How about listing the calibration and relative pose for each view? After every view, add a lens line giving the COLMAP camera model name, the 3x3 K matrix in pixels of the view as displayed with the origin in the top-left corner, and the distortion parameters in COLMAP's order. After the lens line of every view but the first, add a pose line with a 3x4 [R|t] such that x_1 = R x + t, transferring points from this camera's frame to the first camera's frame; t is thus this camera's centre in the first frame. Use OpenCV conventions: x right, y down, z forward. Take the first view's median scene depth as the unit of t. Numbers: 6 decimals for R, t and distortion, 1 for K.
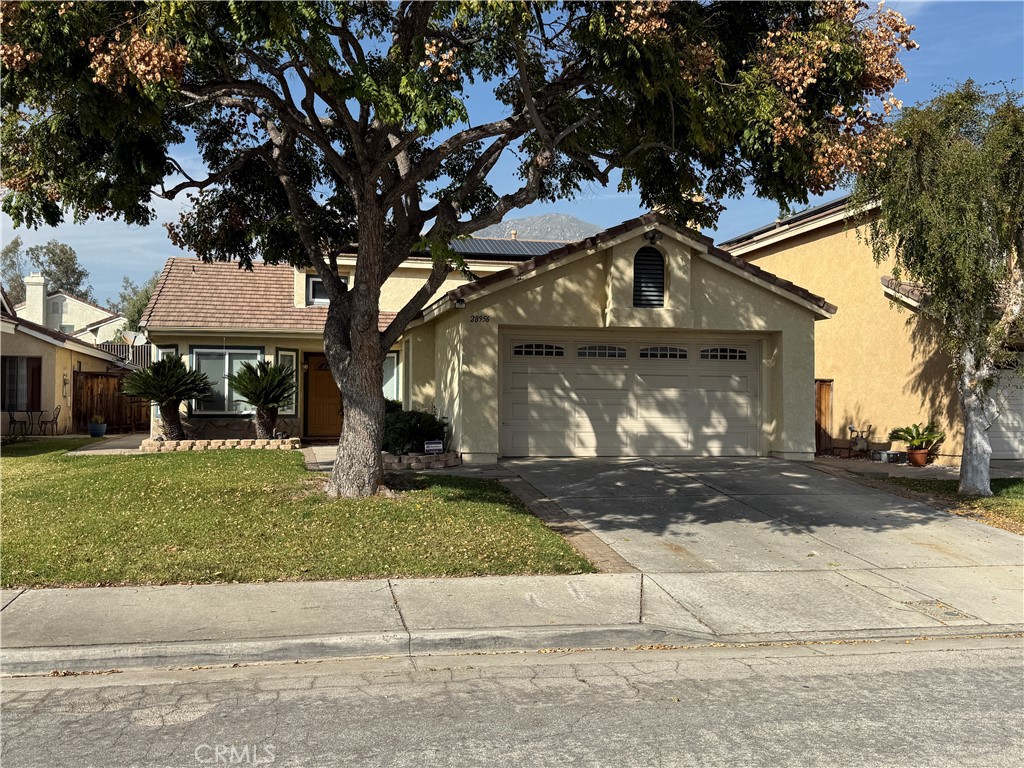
lens RADIAL K [[952.2, 0, 506.3], [0, 952.2, 394.0], [0, 0, 1]] dist [0.173584, 0.000000]
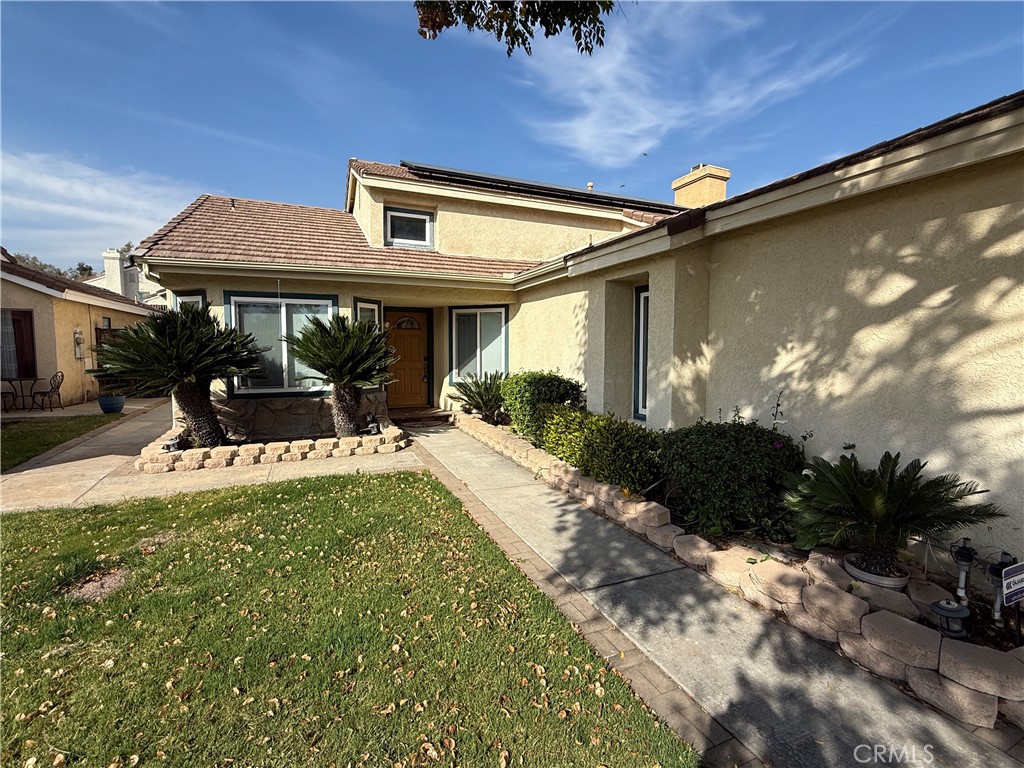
lens RADIAL K [[469.0, 0, 513.8], [0, 469.0, 386.4], [0, 0, 1]] dist [0.000287, 0.001016]
pose [[0.981490, -0.018678, 0.190602, -0.247017], [-0.000100, 0.995183, 0.098037, -0.021176], [-0.191515, -0.096241, 0.976760, 0.816589]]
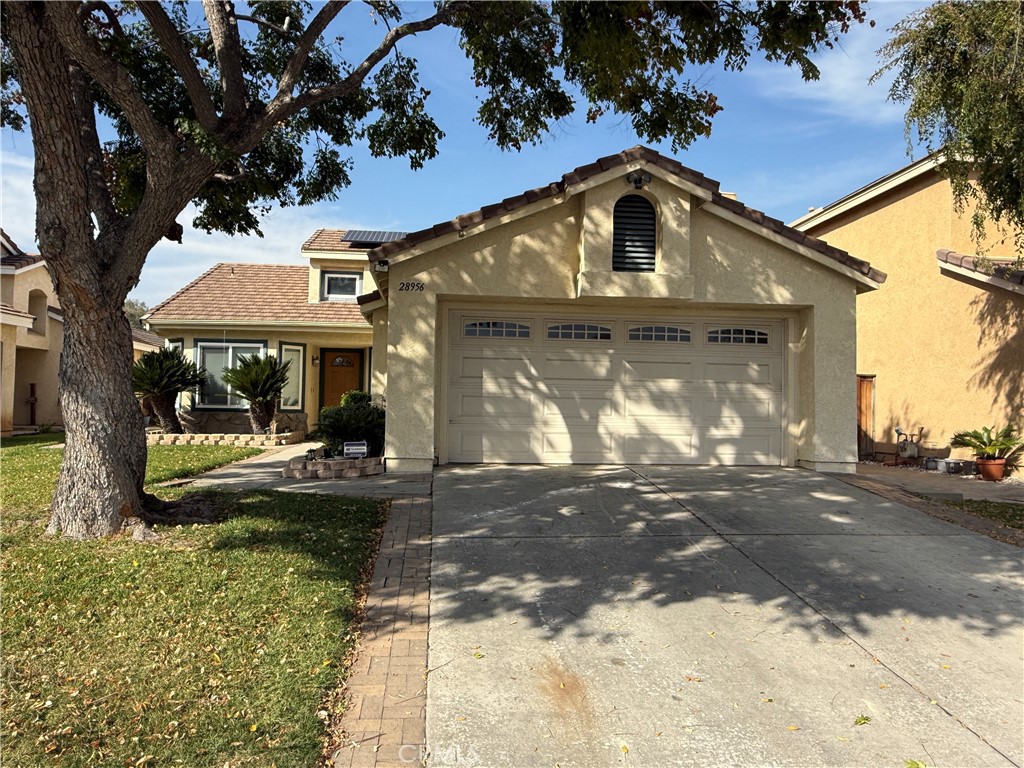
lens RADIAL K [[721.0, 0, 507.9], [0, 721.0, 385.9], [0, 0, 1]] dist [0.019610, 0.011874]
pose [[0.991379, 0.004929, -0.130929, 0.116580], [-0.007326, 0.999814, -0.017828, 0.011611], [0.130817, 0.018634, 0.991231, 0.386627]]
